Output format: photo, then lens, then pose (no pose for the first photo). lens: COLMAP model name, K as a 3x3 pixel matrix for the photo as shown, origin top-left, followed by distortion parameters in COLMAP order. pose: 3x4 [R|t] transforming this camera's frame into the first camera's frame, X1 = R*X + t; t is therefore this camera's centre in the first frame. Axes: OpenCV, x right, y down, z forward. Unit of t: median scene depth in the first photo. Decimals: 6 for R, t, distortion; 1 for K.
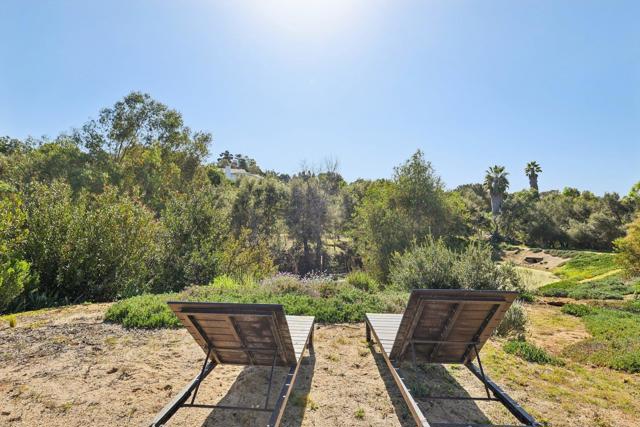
lens RADIAL K [[368.6, 0, 320.0], [0, 368.6, 213.5], [0, 0, 1]] dist [-0.001394, 0.000371]
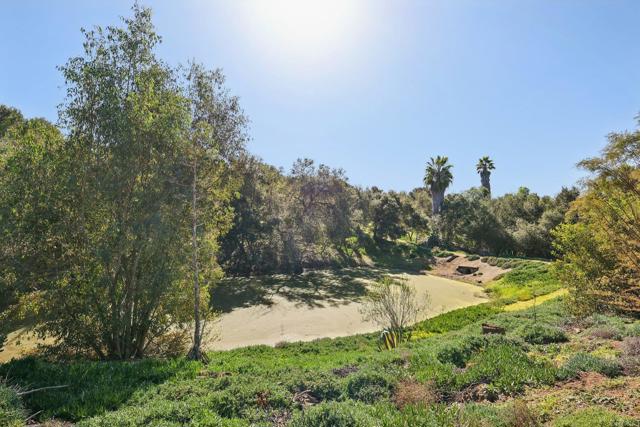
lens RADIAL K [[350.5, 0, 320.1], [0, 350.5, 213.6], [0, 0, 1]] dist [-0.001666, -0.000636]
pose [[0.998701, 0.036936, 0.035105, 0.231605], [-0.036090, 0.999049, -0.024447, 0.036400], [-0.035975, 0.023148, 0.999085, 0.271114]]
